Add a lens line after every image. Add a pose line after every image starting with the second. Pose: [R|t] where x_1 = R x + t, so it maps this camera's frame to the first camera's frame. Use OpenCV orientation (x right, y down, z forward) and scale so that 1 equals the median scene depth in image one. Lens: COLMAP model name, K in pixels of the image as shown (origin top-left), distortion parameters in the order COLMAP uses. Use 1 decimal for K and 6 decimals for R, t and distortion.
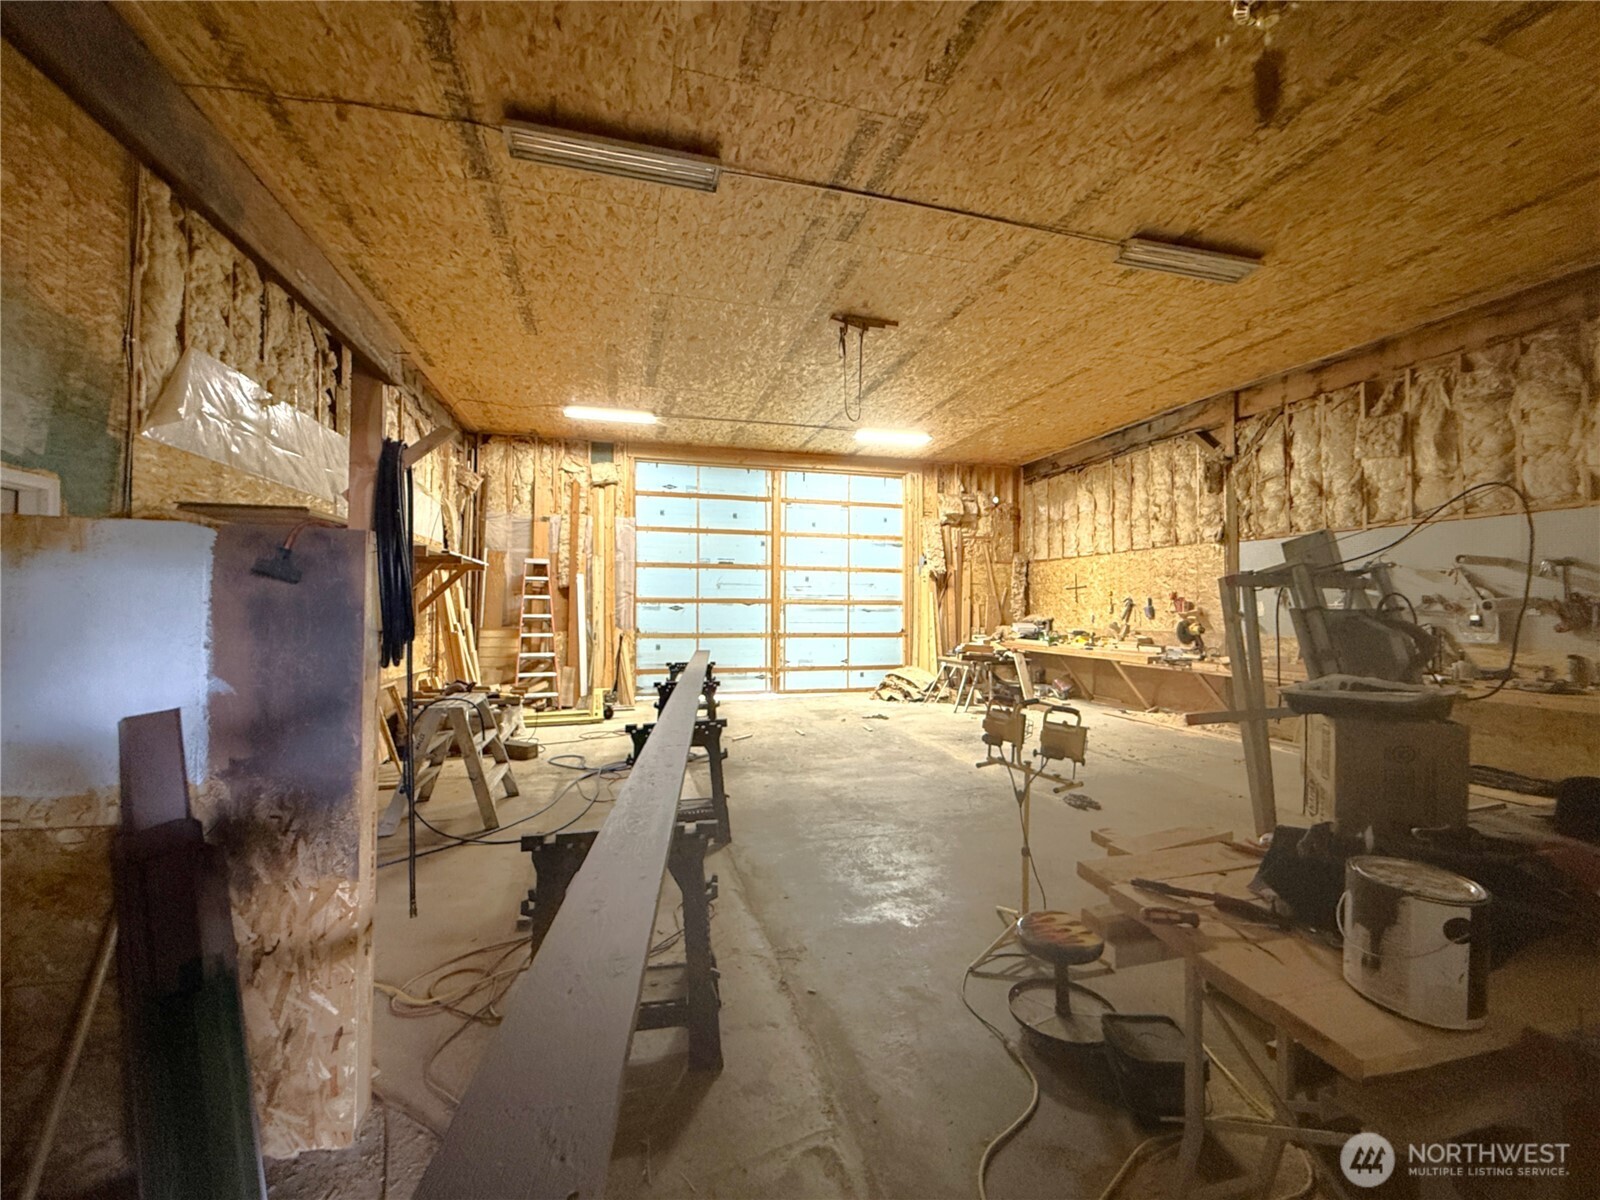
lens RADIAL K [[632.3, 0, 800.0], [0, 632.3, 600.0], [0, 0, 1]] dist [0.000415, 0.000572]
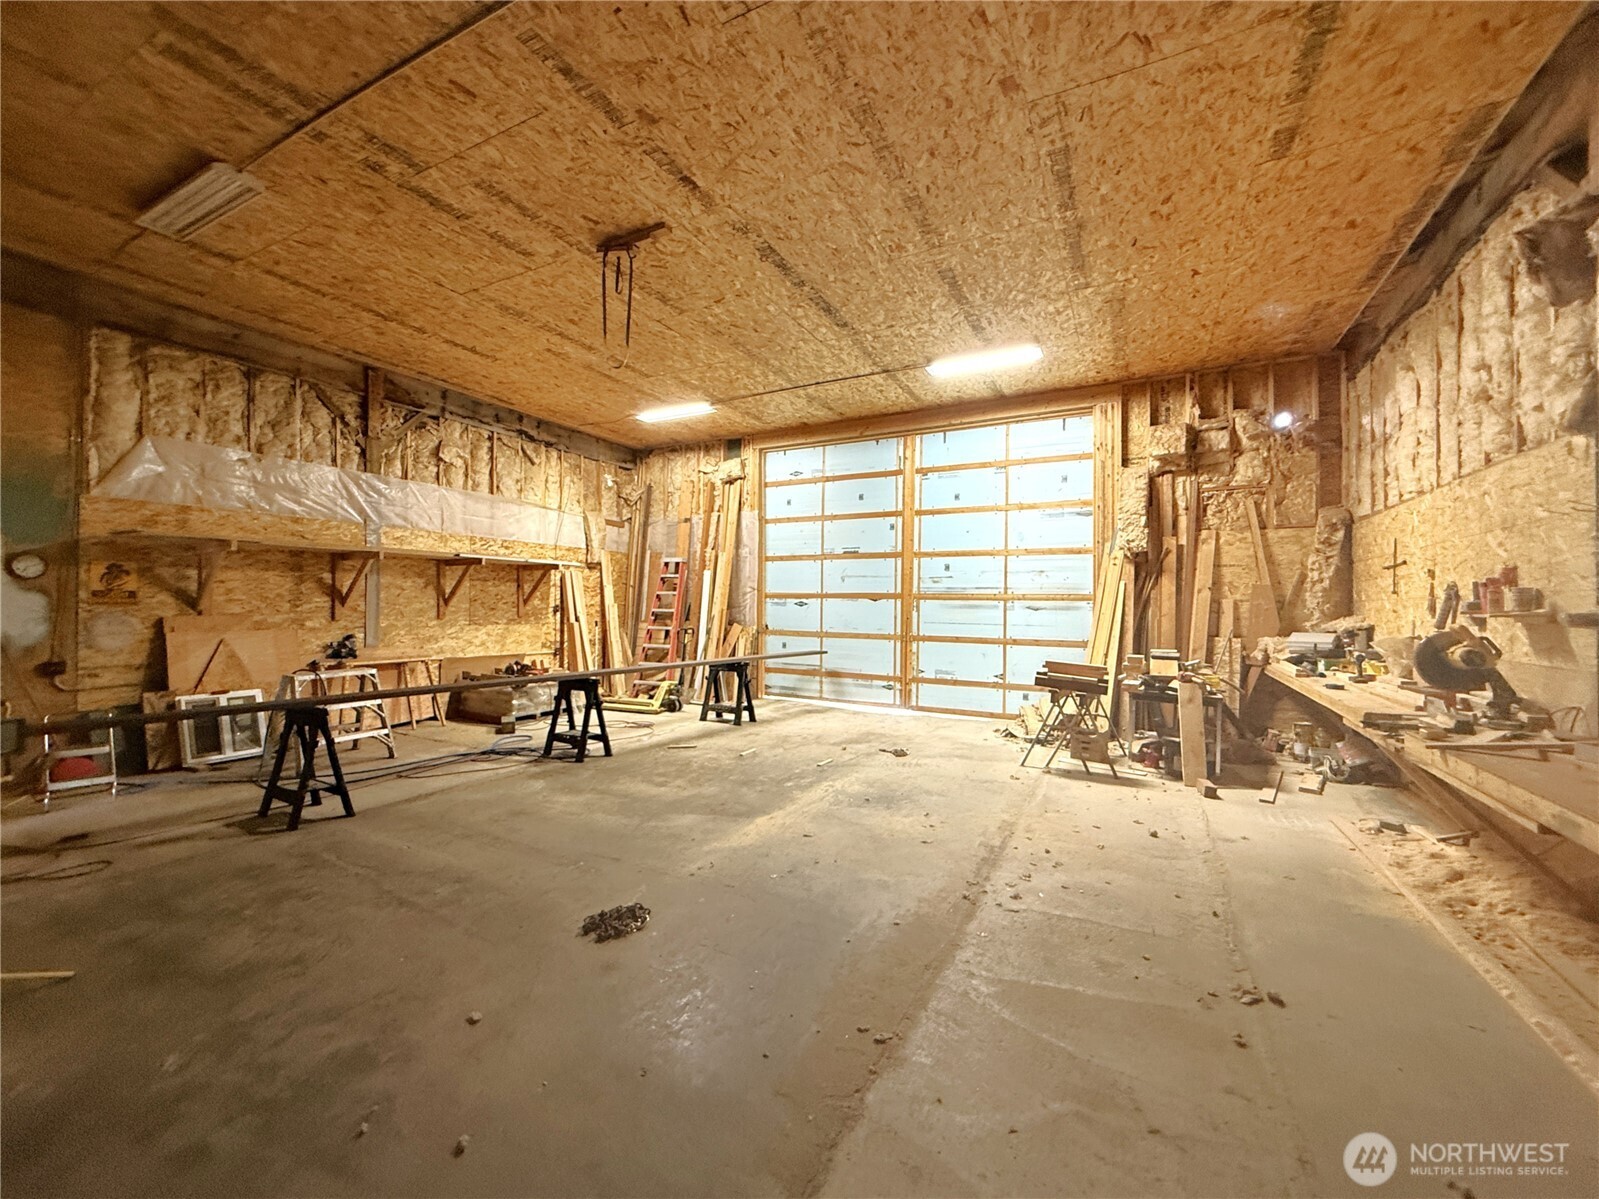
lens RADIAL K [[648.3, 0, 799.5], [0, 648.3, 599.5], [0, 0, 1]] dist [-0.000832, 0.000089]
pose [[0.730995, -0.002890, -0.682377, 0.433047], [0.002911, 0.999995, -0.001117, 0.007063], [0.682376, -0.001170, 0.731000, 0.294109]]
